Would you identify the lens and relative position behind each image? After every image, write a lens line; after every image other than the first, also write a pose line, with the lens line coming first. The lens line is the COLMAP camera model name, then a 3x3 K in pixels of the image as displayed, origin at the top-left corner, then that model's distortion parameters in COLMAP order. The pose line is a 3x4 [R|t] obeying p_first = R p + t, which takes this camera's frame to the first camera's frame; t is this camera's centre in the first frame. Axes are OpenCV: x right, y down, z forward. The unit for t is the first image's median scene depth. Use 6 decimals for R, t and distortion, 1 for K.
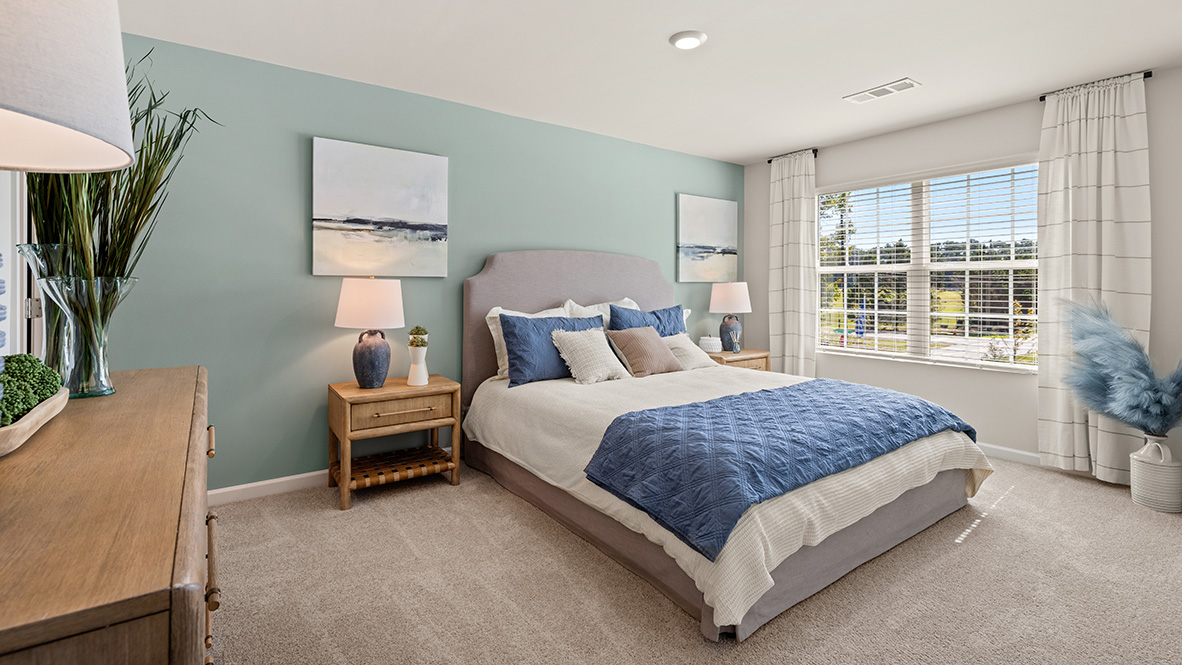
lens RADIAL K [[527.0, 0, 588.9], [0, 527.0, 289.2], [0, 0, 1]] dist [0.000646, -0.000023]
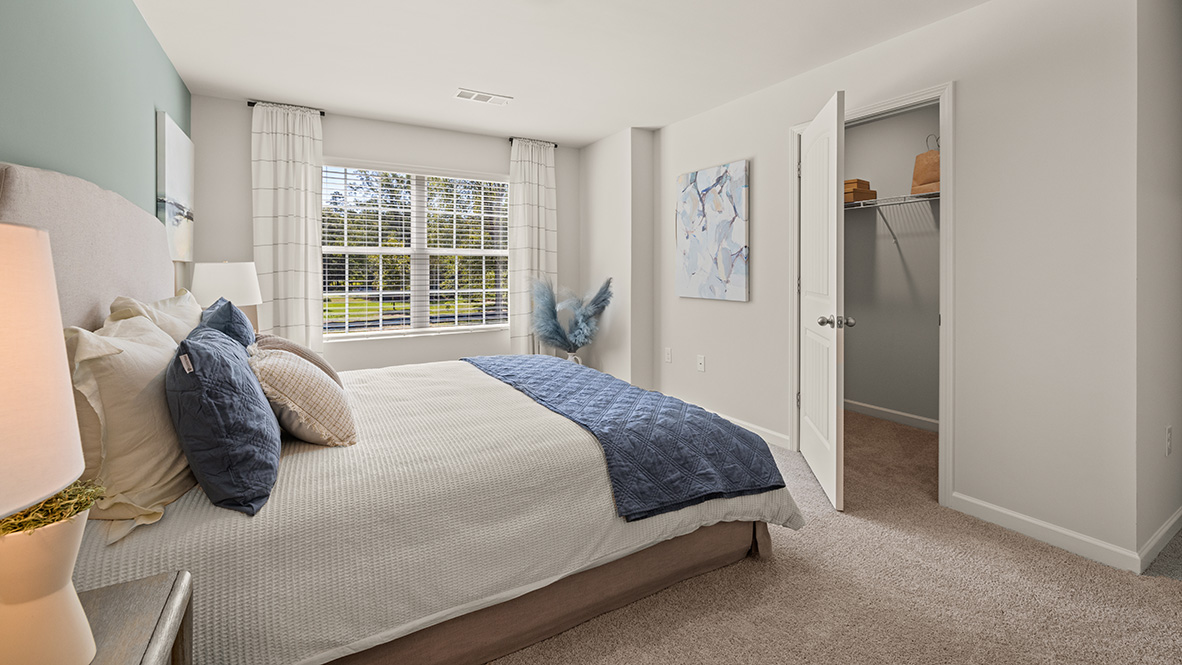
lens RADIAL K [[494.6, 0, 588.1], [0, 494.6, 269.4], [0, 0, 1]] dist [0.000478, -0.000079]
pose [[0.087820, -0.001463, 0.996135, -0.471277], [0.003506, 0.999993, 0.001160, -0.003453], [-0.996130, 0.003390, 0.087825, 0.651905]]
